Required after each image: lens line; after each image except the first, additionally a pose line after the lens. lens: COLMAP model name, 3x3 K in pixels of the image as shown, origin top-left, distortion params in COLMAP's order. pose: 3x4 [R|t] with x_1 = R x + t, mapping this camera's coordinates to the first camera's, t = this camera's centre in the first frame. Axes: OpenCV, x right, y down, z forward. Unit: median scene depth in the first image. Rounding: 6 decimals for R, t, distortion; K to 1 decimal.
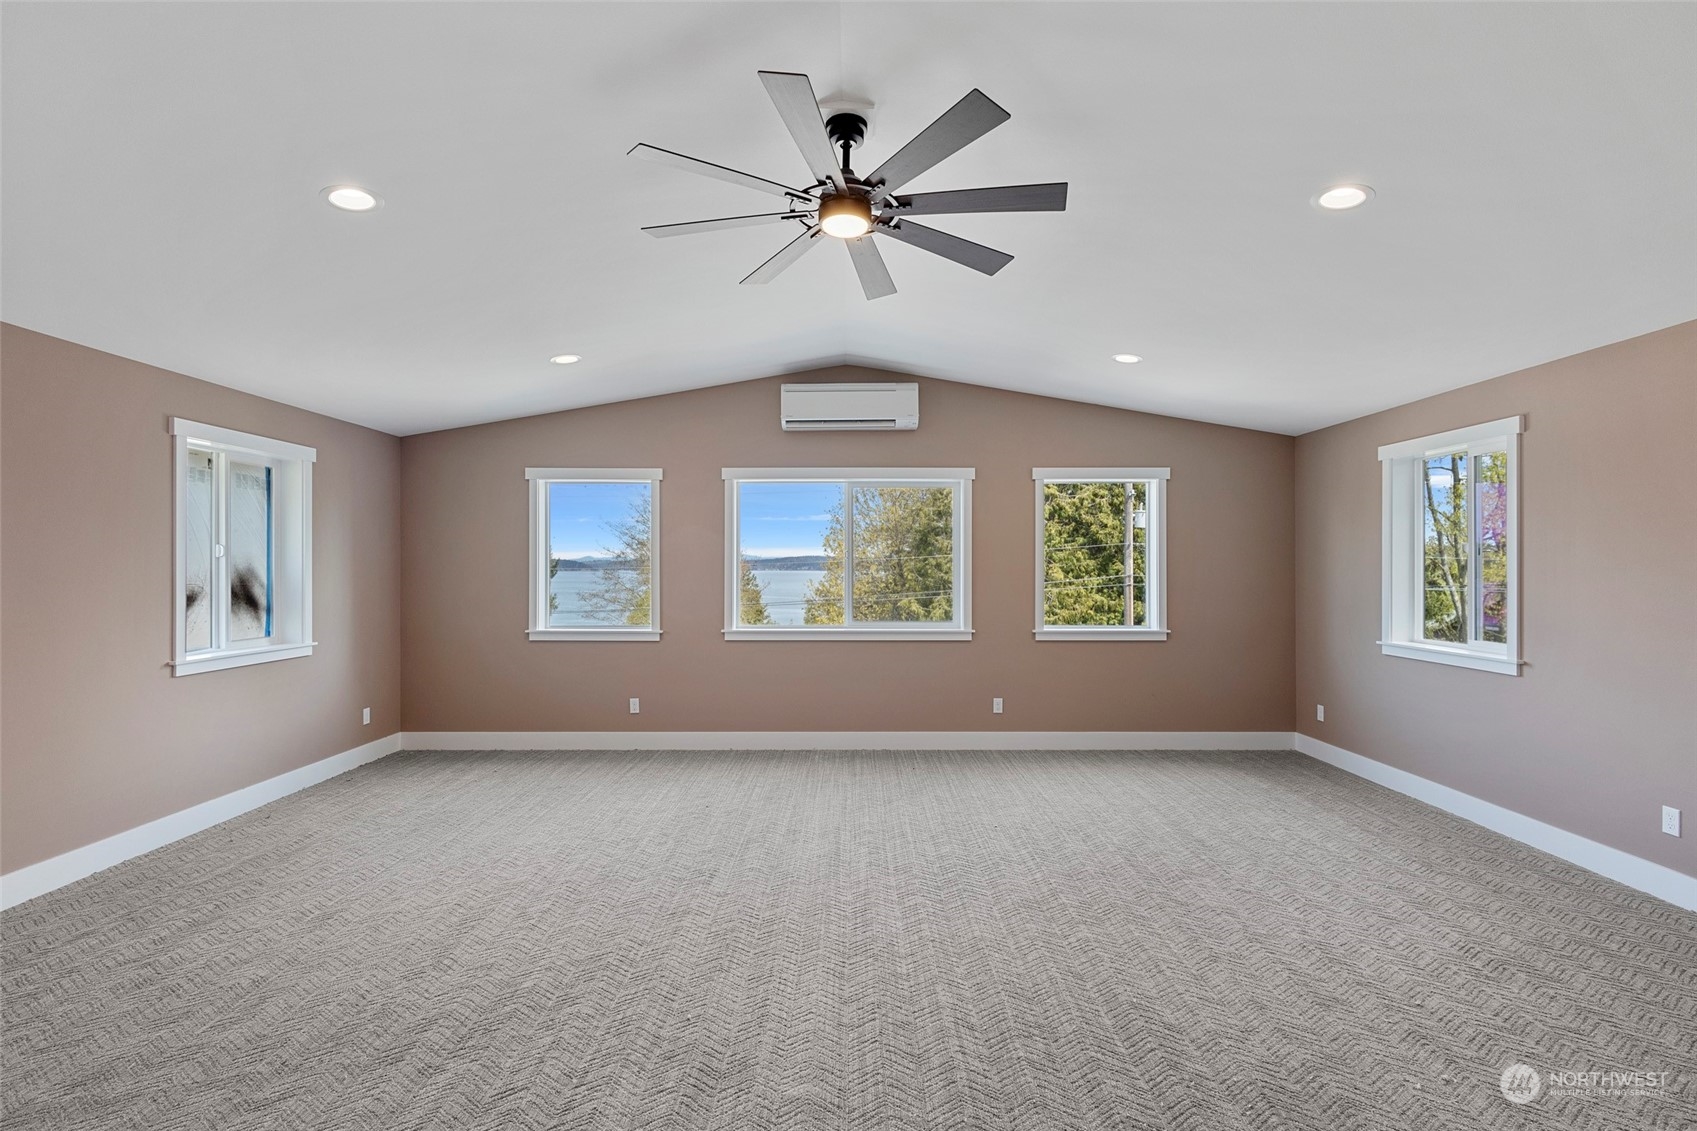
lens RADIAL K [[786.7, 0, 846.5], [0, 786.7, 566.9], [0, 0, 1]] dist [0.008592, -0.000874]
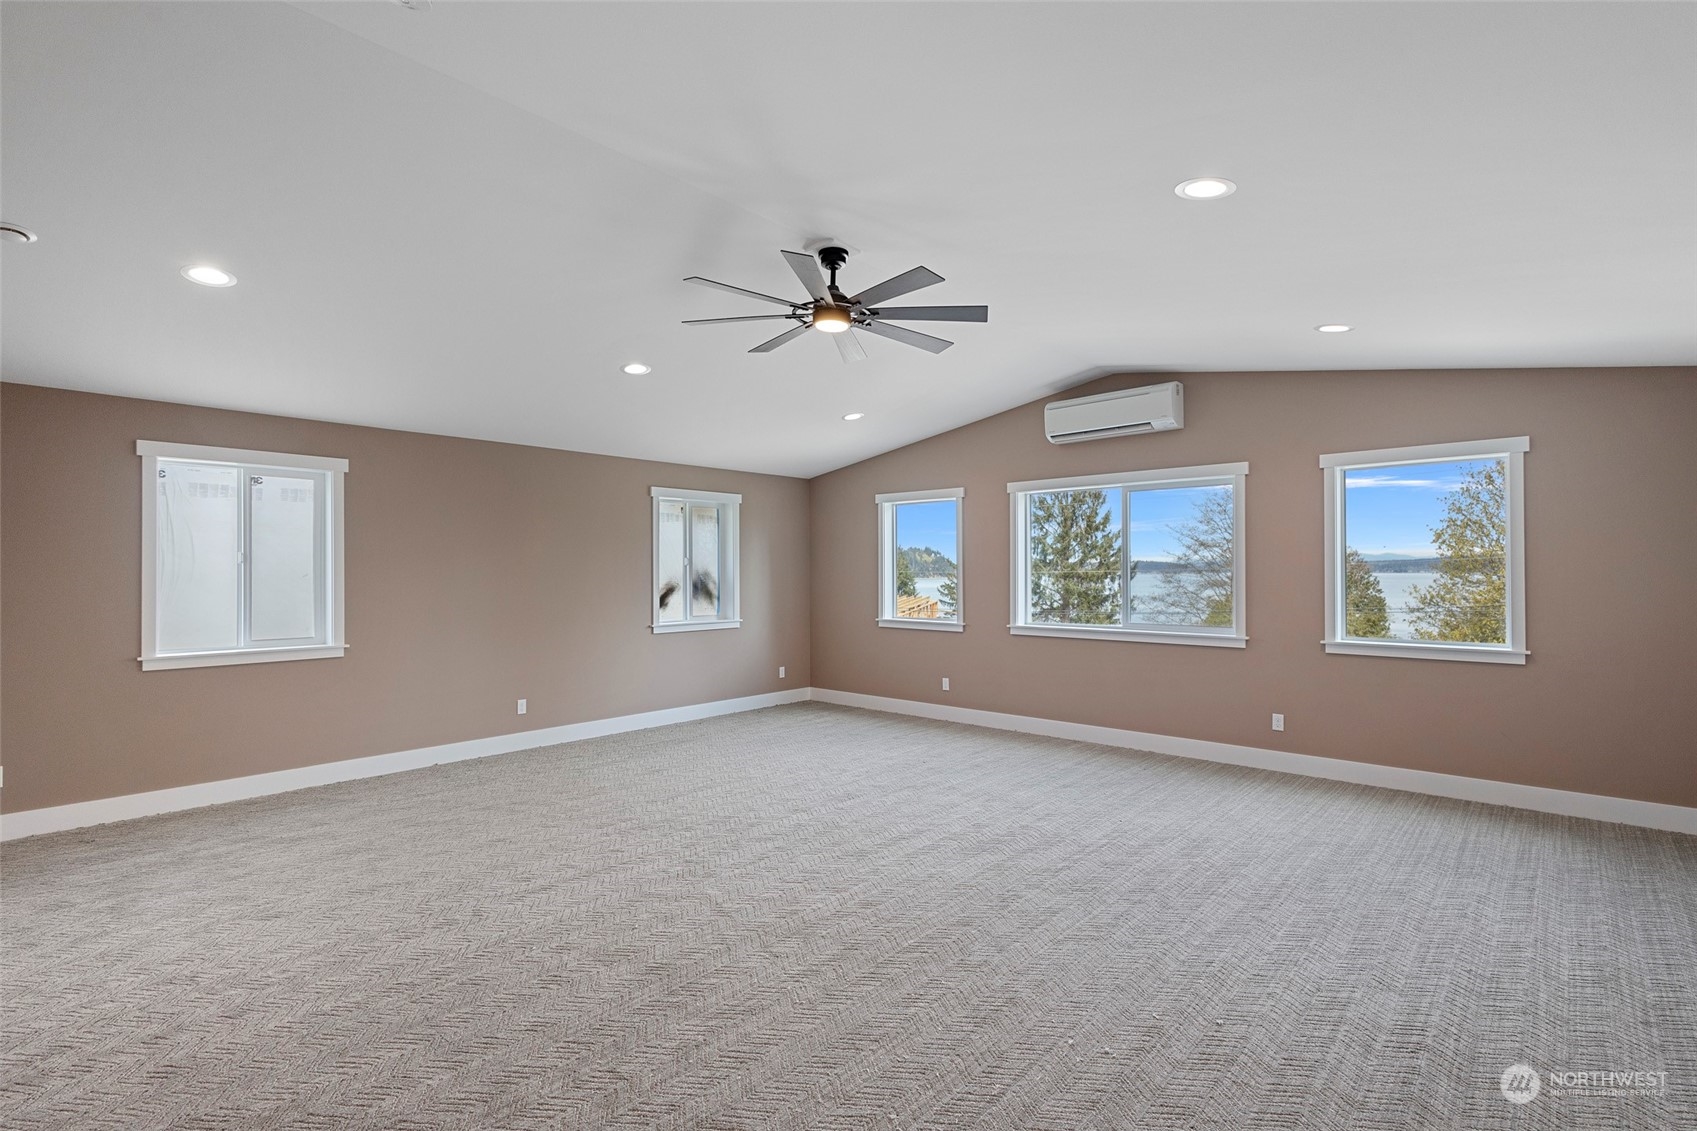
lens RADIAL K [[786.7, 0, 841.0], [0, 786.7, 567.1], [0, 0, 1]] dist [0.008592, -0.000874]
pose [[0.738302, -0.006152, -0.674442, 0.514414], [0.004345, 0.999981, -0.004366, -0.000198], [0.674456, 0.000293, 0.738315, -0.009602]]
